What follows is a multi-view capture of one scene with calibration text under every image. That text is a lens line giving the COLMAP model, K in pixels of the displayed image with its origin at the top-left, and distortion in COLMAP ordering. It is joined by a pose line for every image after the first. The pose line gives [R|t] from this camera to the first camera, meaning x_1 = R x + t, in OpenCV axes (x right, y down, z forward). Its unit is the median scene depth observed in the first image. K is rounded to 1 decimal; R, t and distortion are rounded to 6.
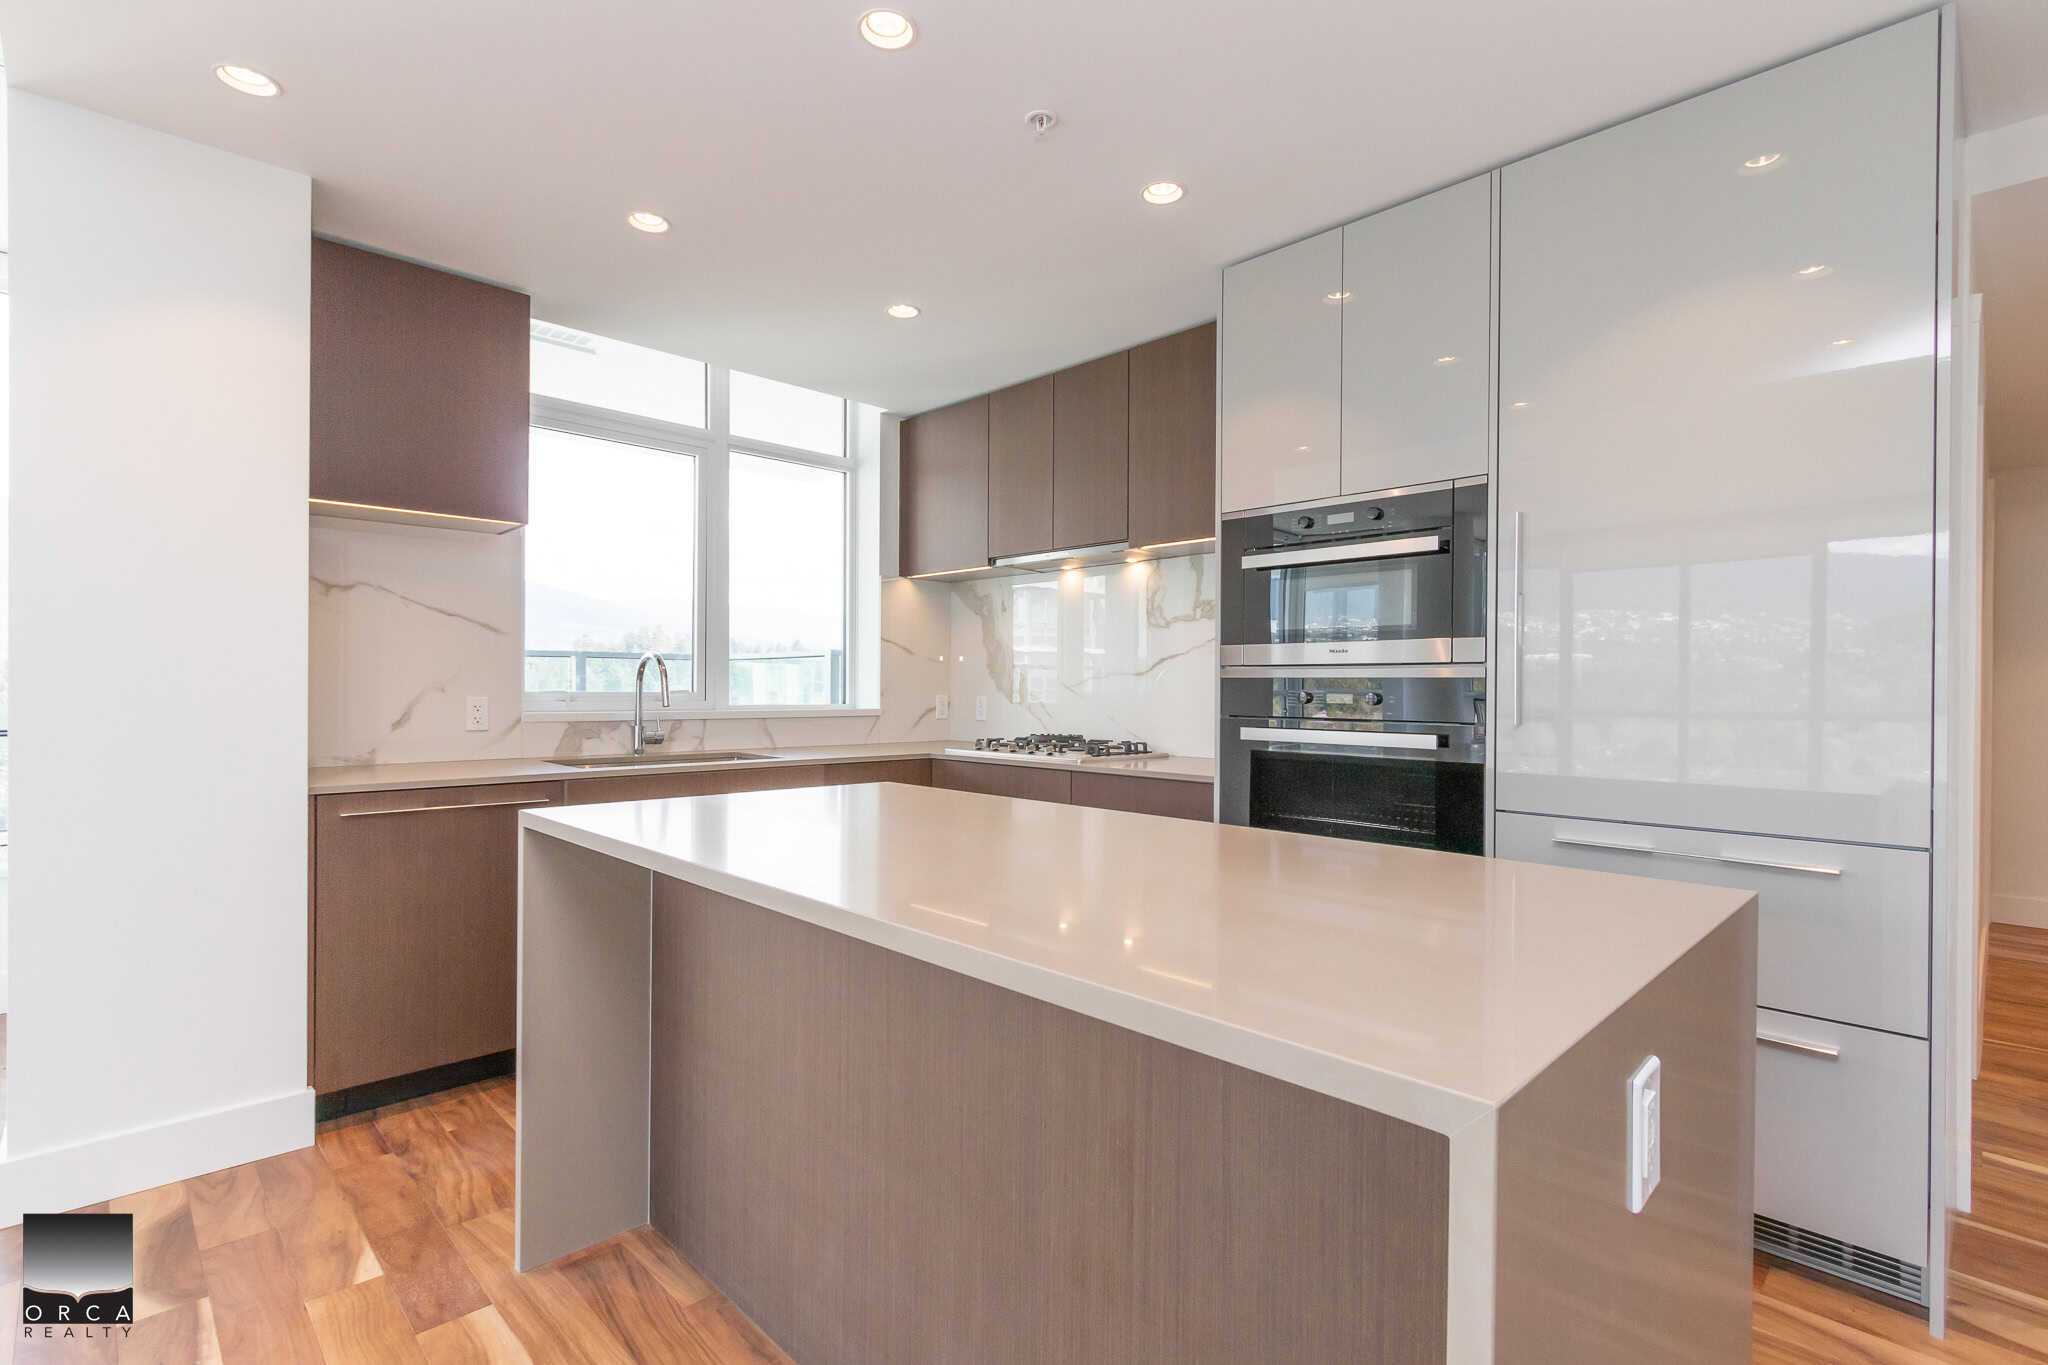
lens RADIAL K [[957.7, 0, 1018.5], [0, 957.7, 682.2], [0, 0, 1]] dist [0.008828, -0.003183]
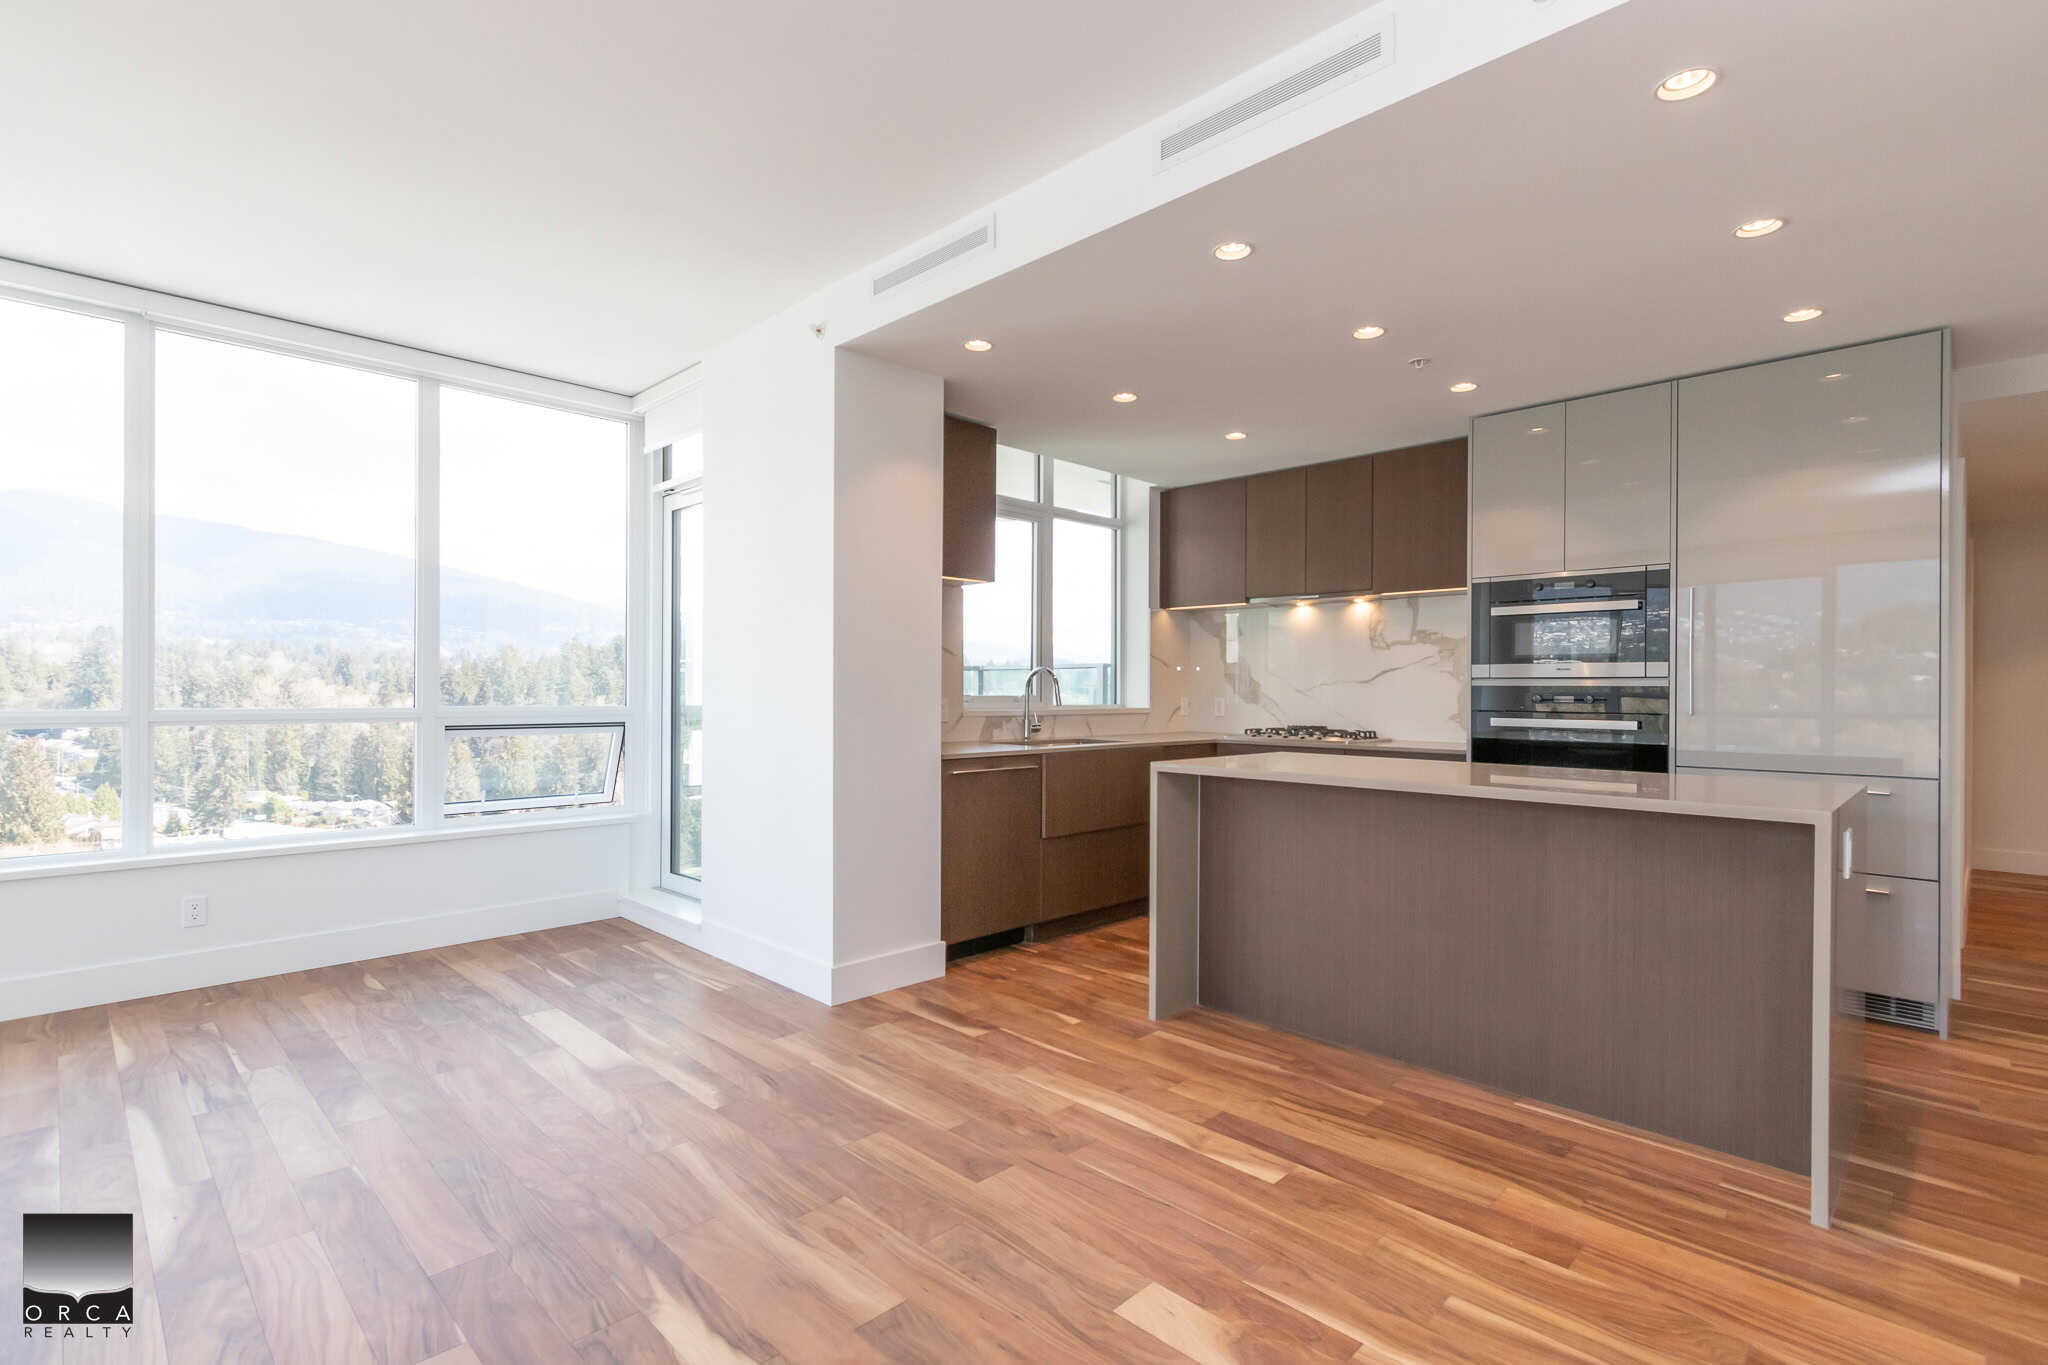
lens RADIAL K [[957.7, 0, 1022.6], [0, 957.7, 681.5], [0, 0, 1]] dist [0.008828, -0.003183]
pose [[0.999927, -0.000677, 0.012098, -0.547071], [0.000726, 0.999992, -0.004044, -0.006263], [-0.012095, 0.004053, 0.999919, -0.542959]]
